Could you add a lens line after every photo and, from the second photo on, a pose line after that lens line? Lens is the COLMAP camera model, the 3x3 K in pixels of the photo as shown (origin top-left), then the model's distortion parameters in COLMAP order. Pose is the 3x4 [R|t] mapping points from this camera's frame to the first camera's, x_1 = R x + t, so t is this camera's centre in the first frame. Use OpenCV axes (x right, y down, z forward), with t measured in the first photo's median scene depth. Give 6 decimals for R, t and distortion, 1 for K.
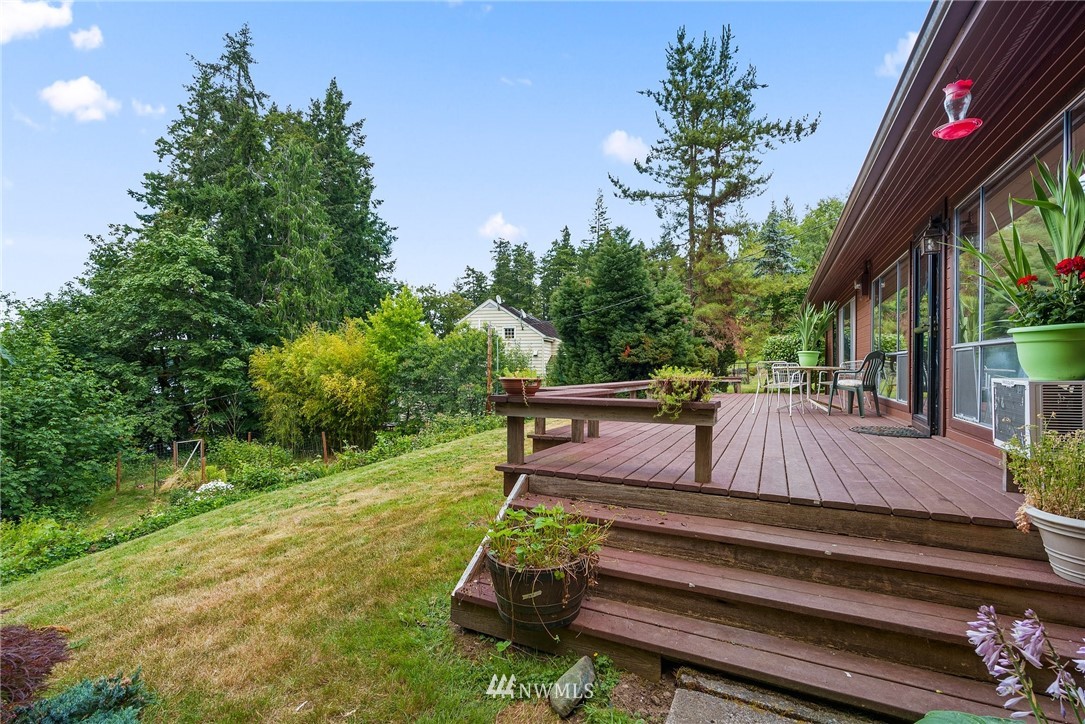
lens RADIAL K [[499.2, 0, 541.3], [0, 499.2, 364.6], [0, 0, 1]] dist [-0.002662, 0.000907]
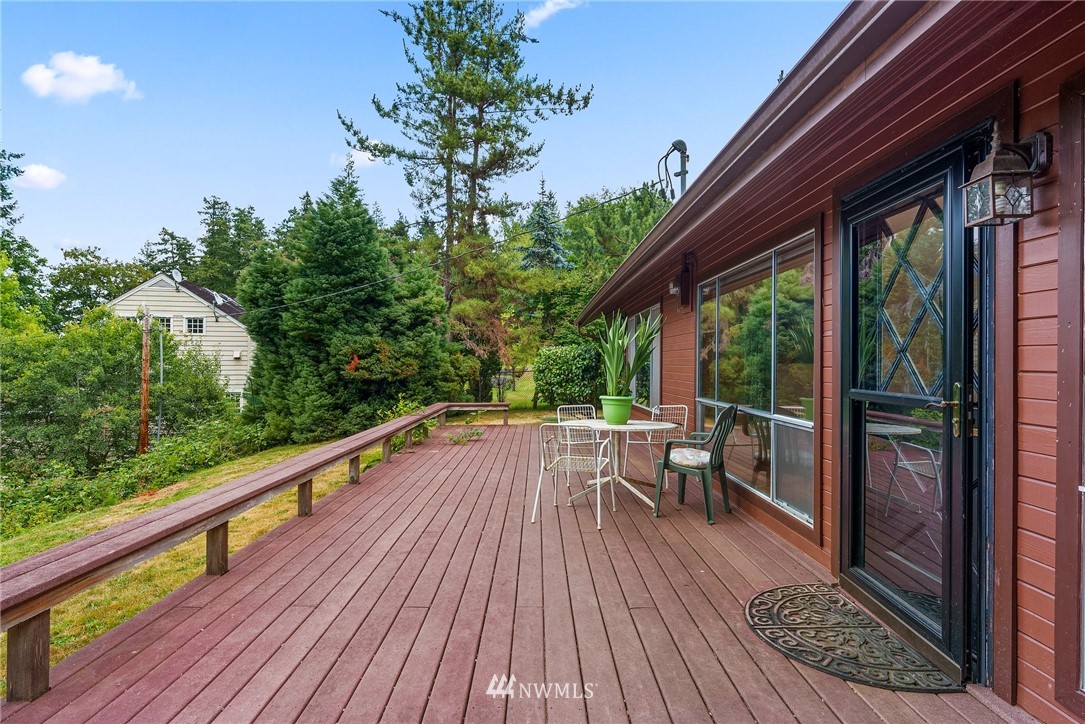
lens RADIAL K [[559.7, 0, 542.6], [0, 559.7, 362.3], [0, 0, 1]] dist [0.001245, 0.002337]
pose [[0.901949, 0.002404, 0.431837, 0.055678], [-0.003092, 0.999995, 0.000891, -0.022031], [-0.431832, -0.002139, 0.901951, 0.144652]]
